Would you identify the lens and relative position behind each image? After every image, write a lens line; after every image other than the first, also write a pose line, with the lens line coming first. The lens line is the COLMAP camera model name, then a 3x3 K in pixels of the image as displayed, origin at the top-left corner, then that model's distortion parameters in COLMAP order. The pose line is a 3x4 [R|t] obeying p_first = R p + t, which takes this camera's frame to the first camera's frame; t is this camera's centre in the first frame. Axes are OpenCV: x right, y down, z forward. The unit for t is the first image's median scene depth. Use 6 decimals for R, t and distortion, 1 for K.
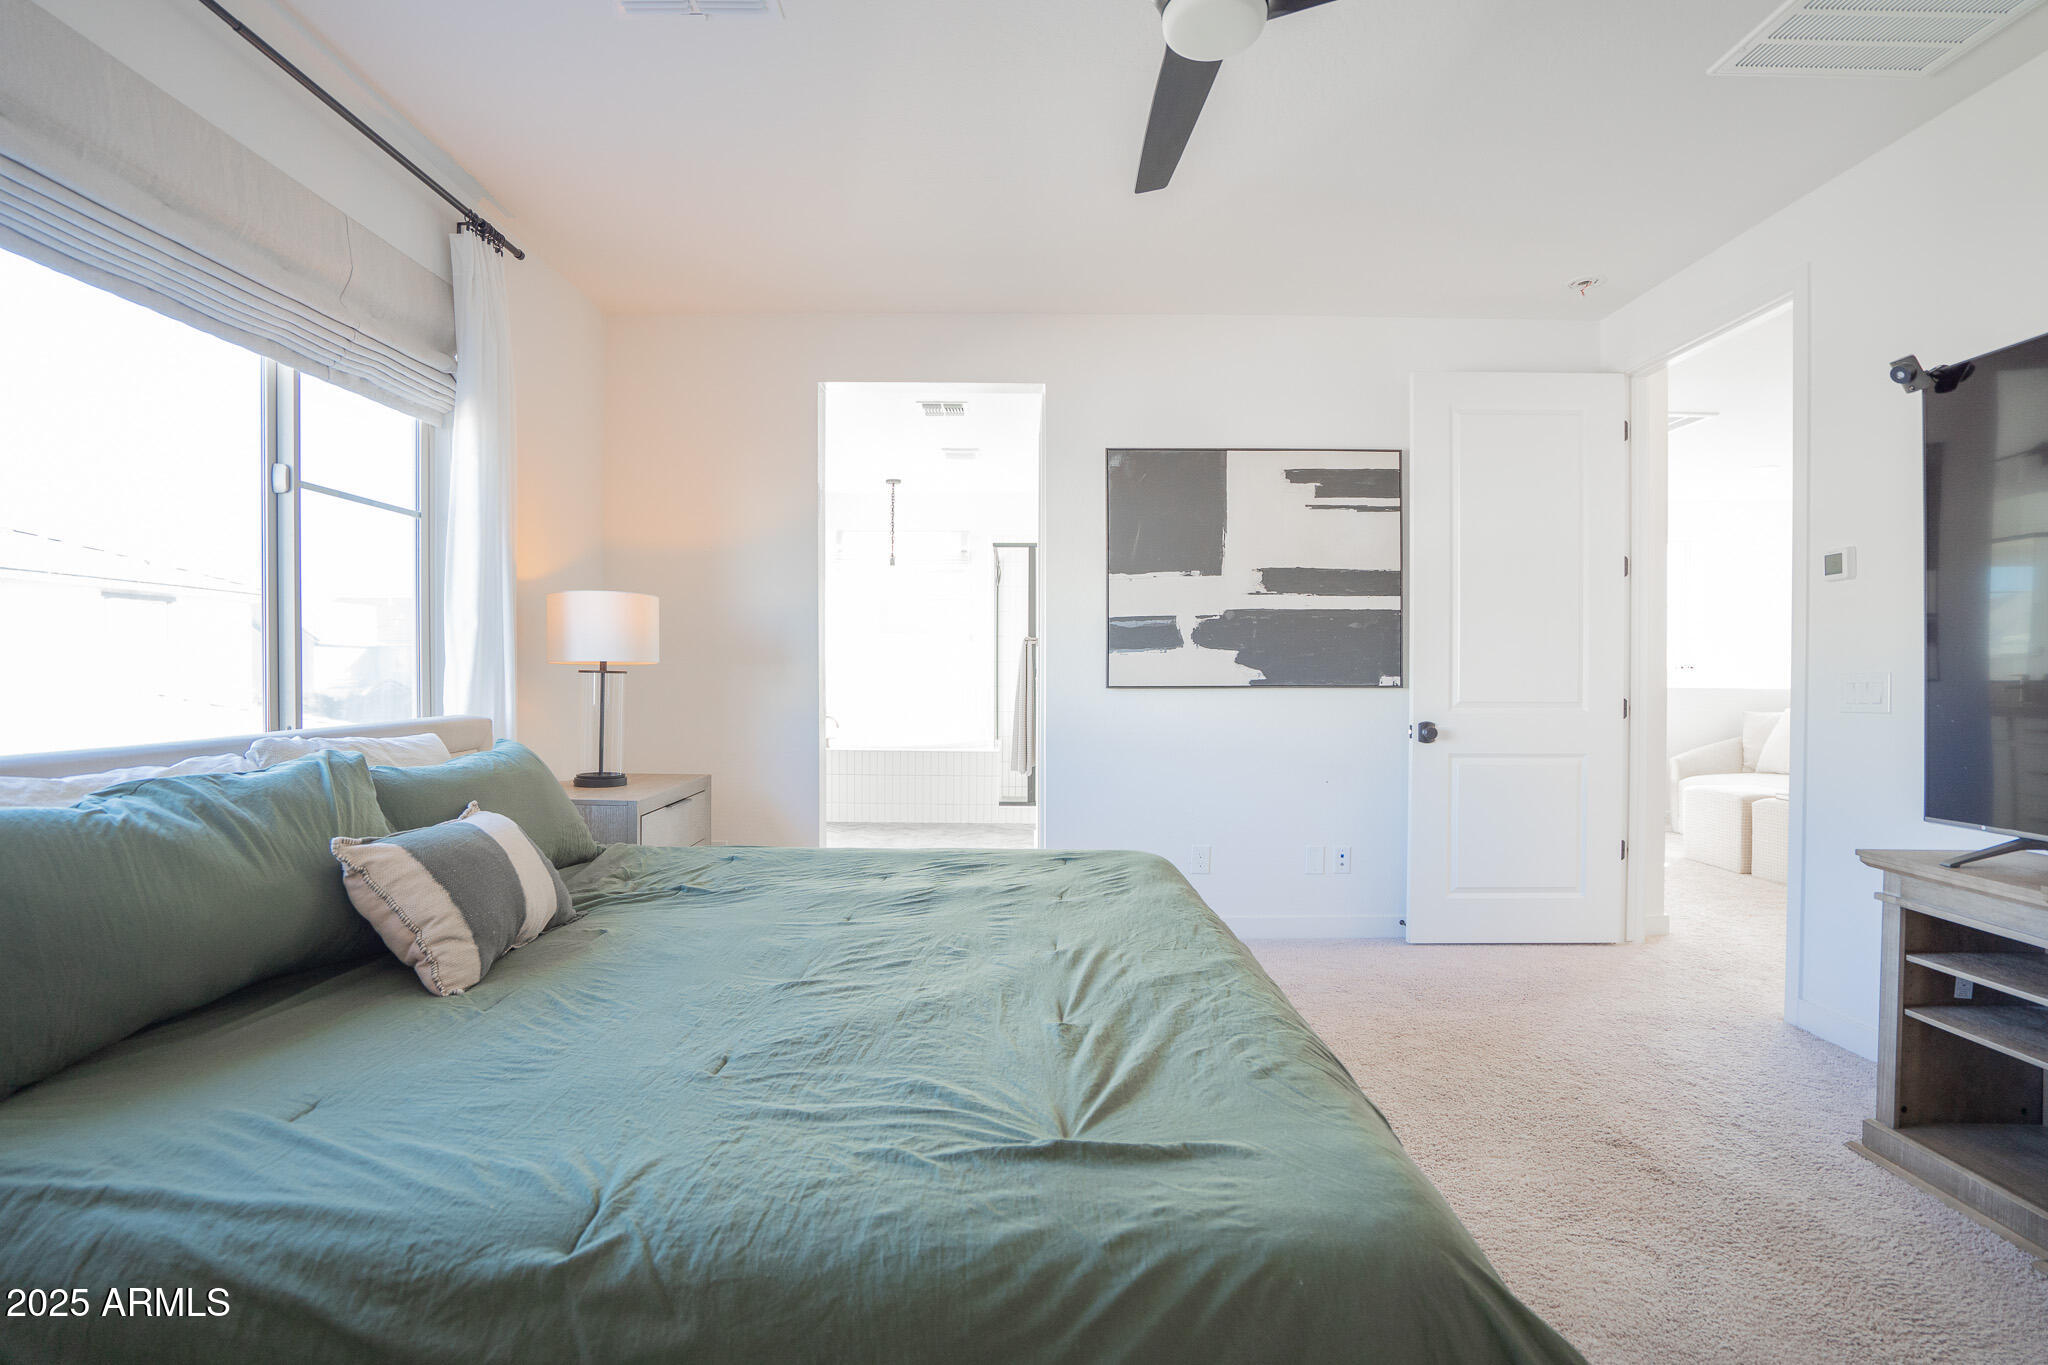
lens RADIAL K [[947.1, 0, 1010.2], [0, 947.1, 681.8], [0, 0, 1]] dist [-0.062993, 0.026491]
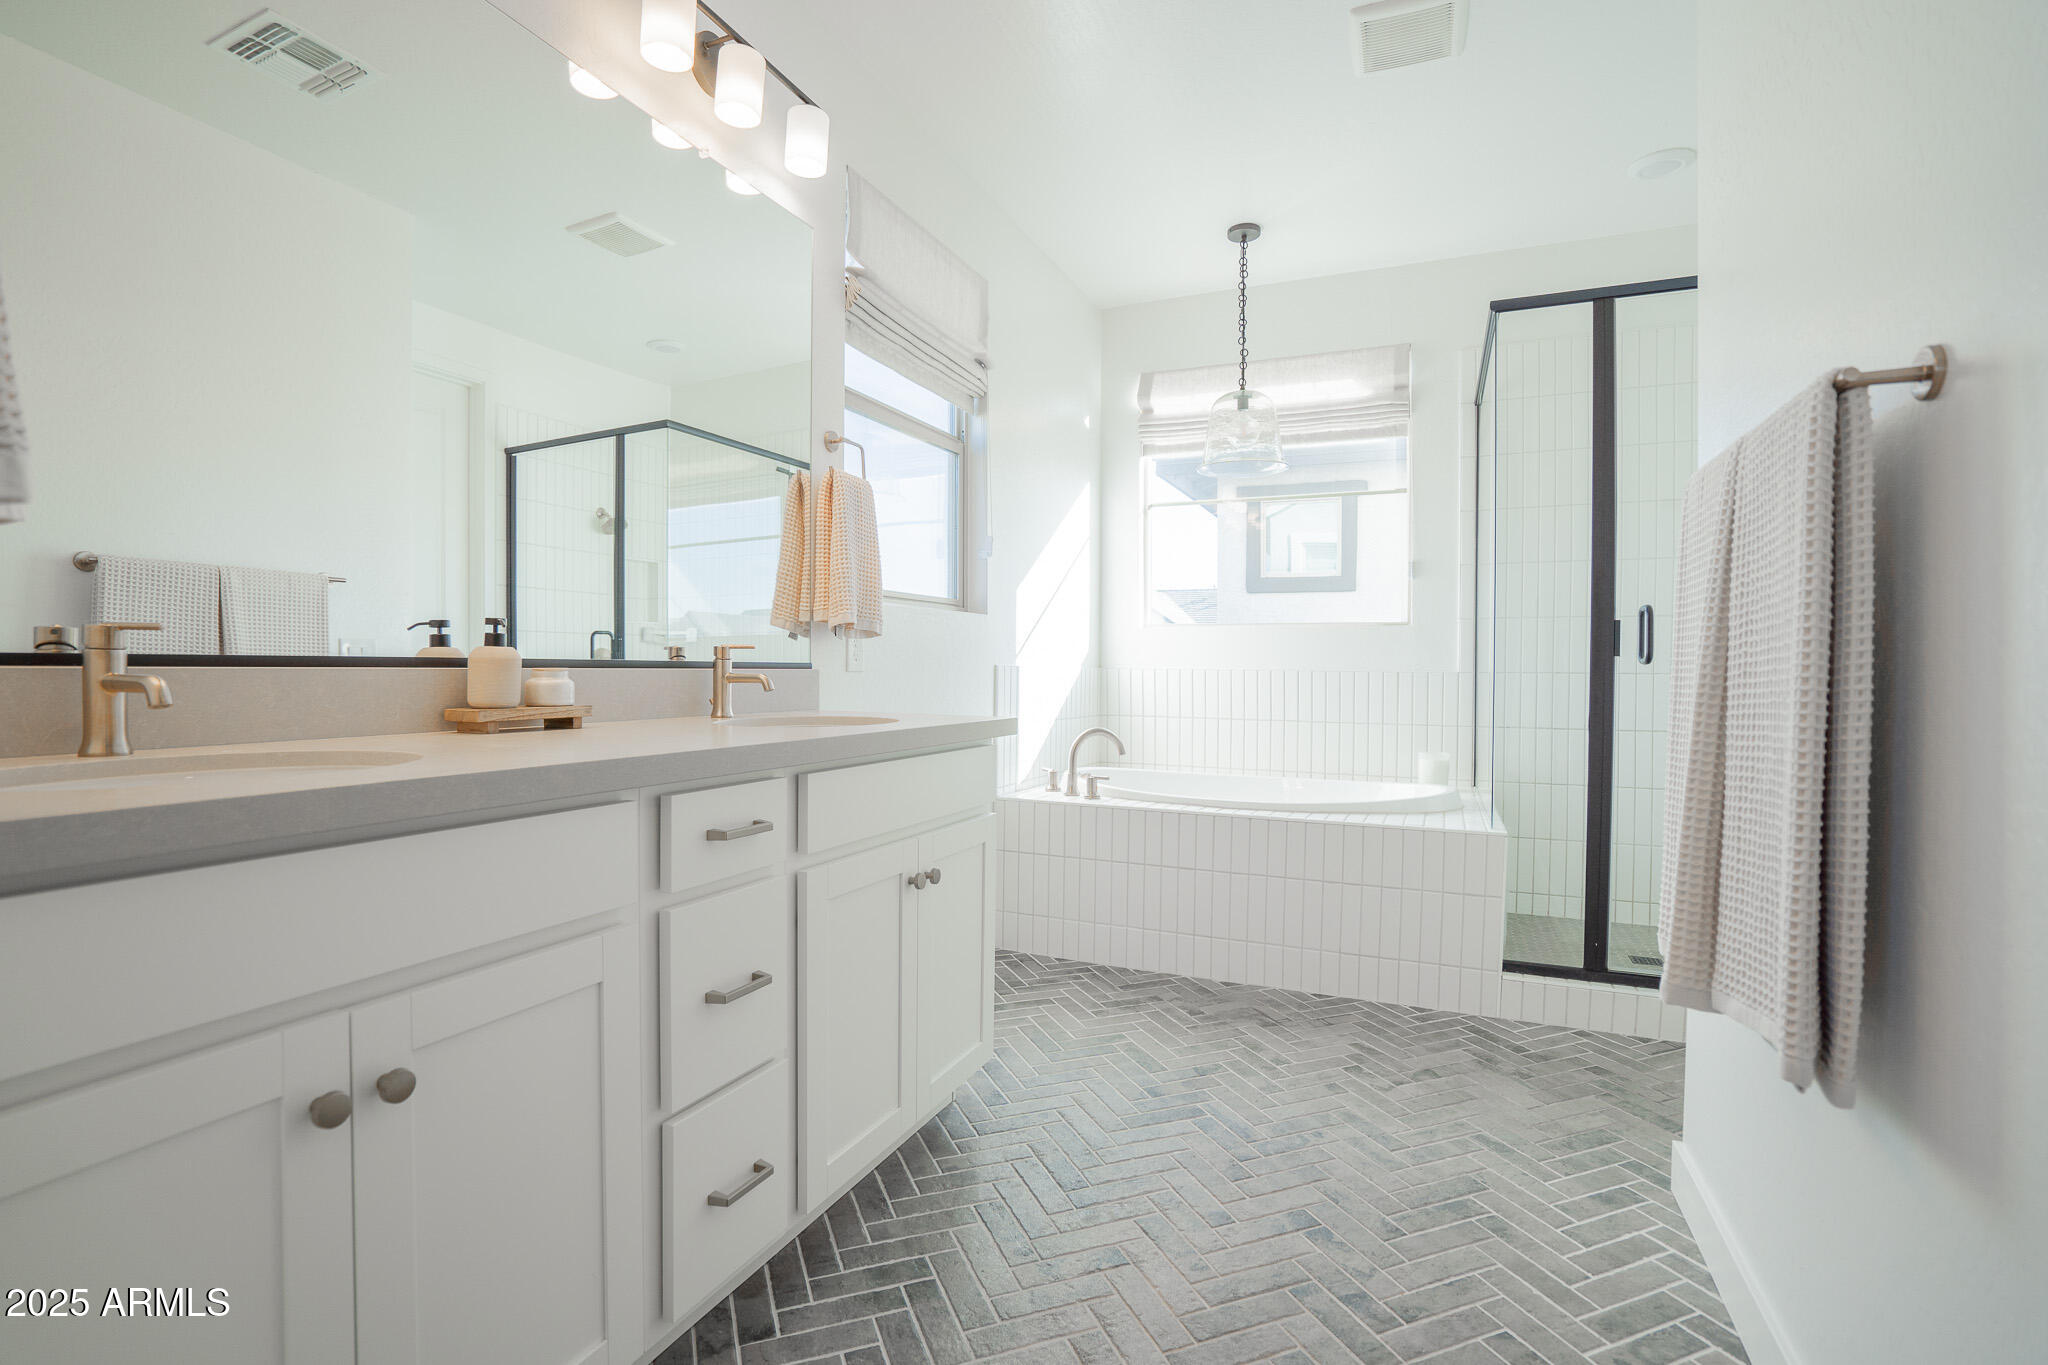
lens RADIAL K [[943.2, 0, 1007.8], [0, 943.2, 685.8], [0, 0, 1]] dist [-0.050639, 0.018069]
pose [[0.914737, 0.011005, -0.403900, -0.082353], [-0.011001, 0.999937, 0.002331, 0.026395], [0.403900, 0.002311, 0.914800, 1.039312]]
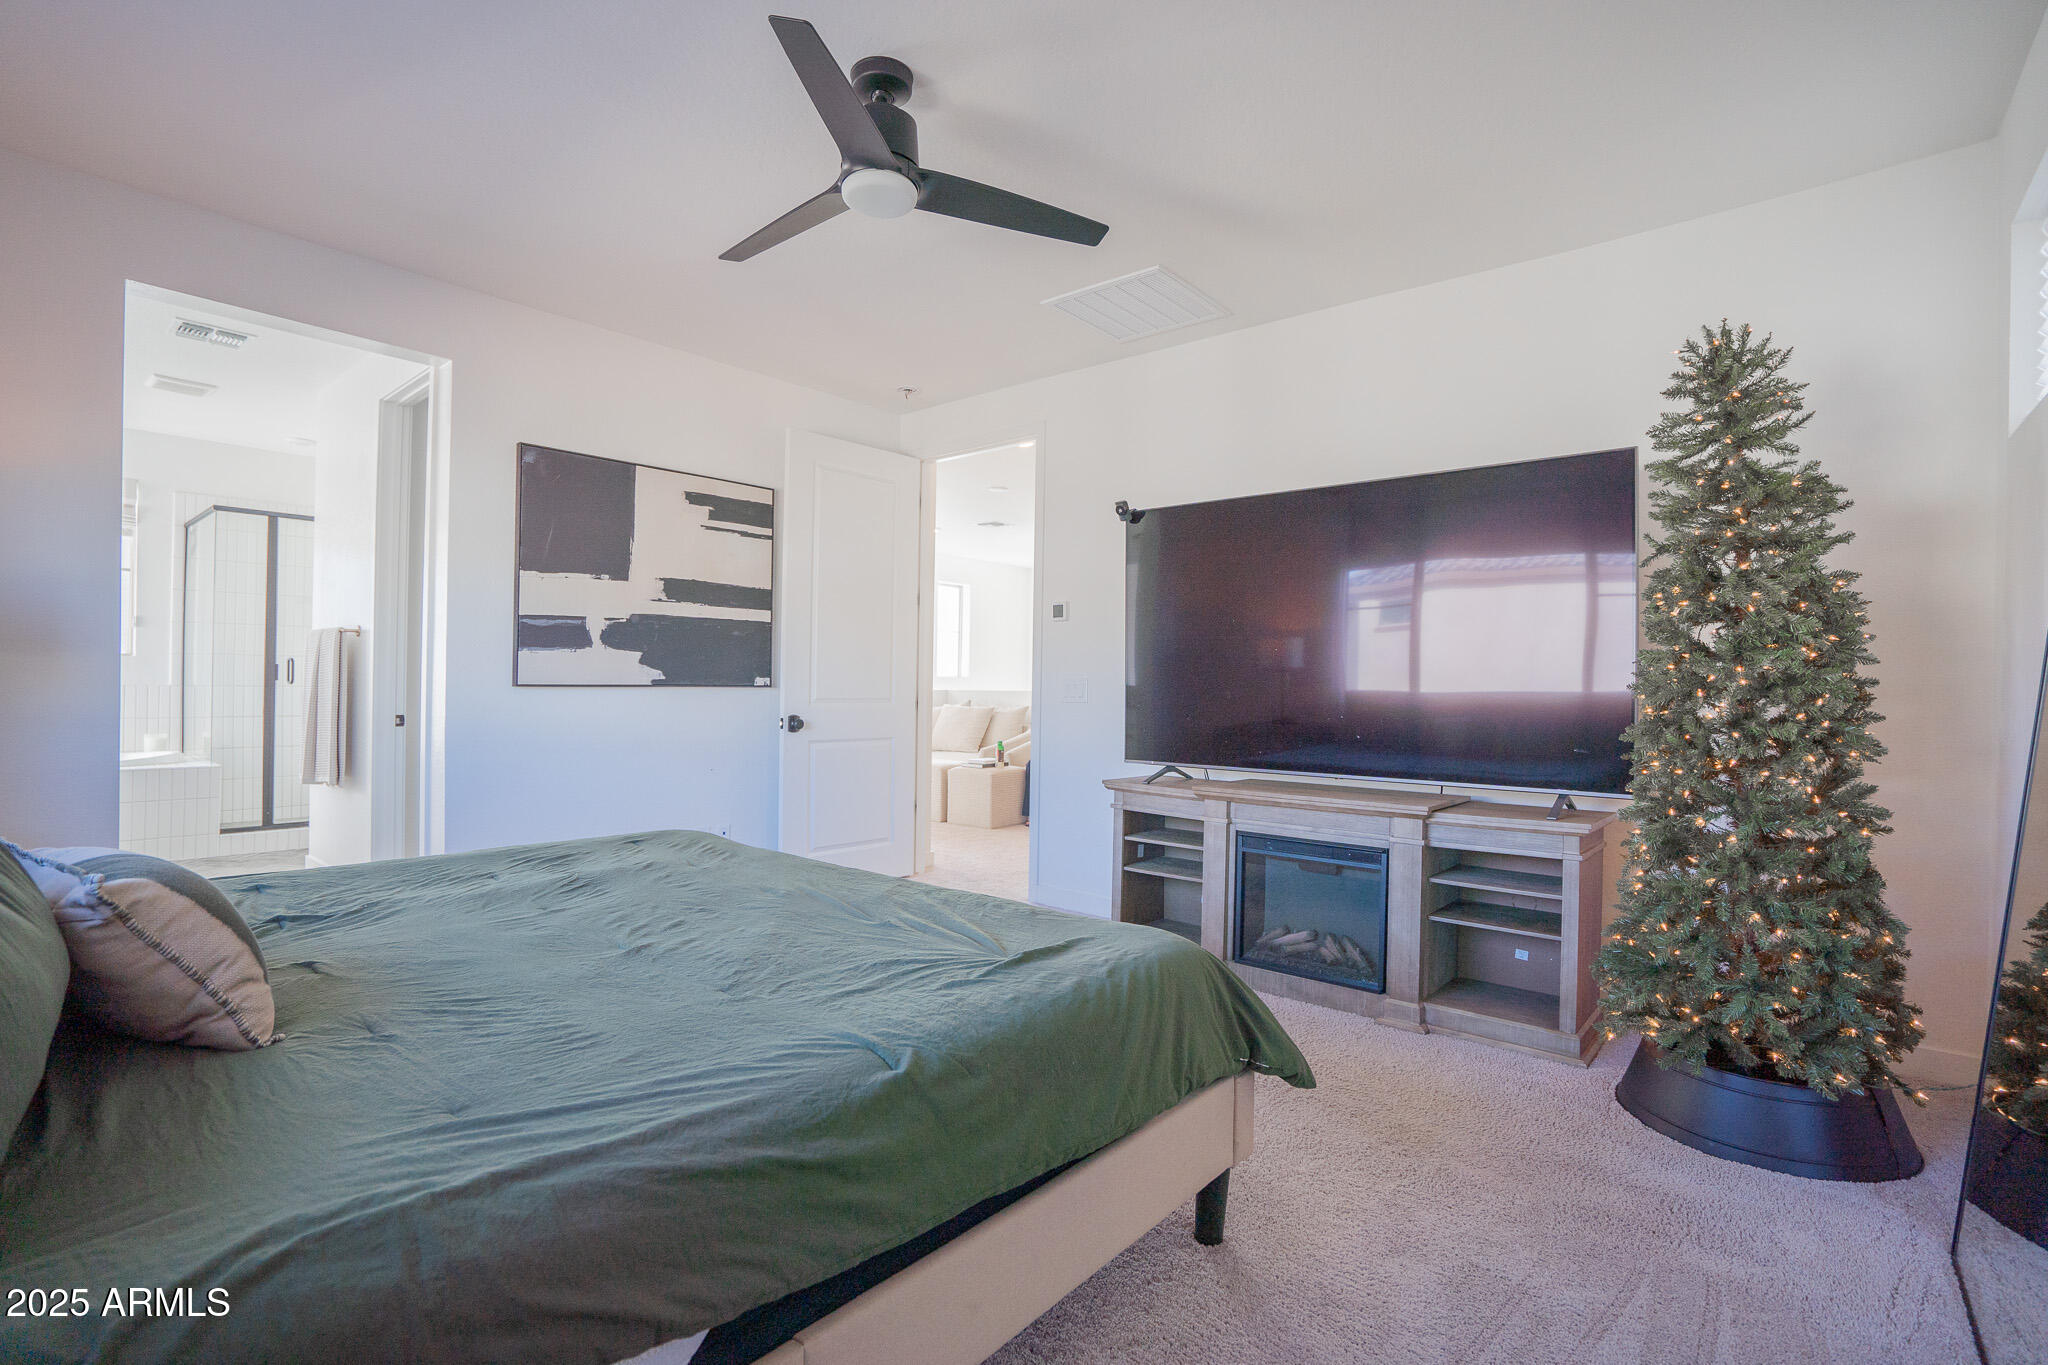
lens RADIAL K [[947.1, 0, 1010.2], [0, 947.1, 681.8], [0, 0, 1]] dist [-0.062993, 0.026491]
pose [[0.652038, 0.007649, 0.758148, -0.300489], [-0.005753, 0.999970, -0.005141, 0.004022], [-0.758164, -0.001009, 0.652063, -0.019300]]
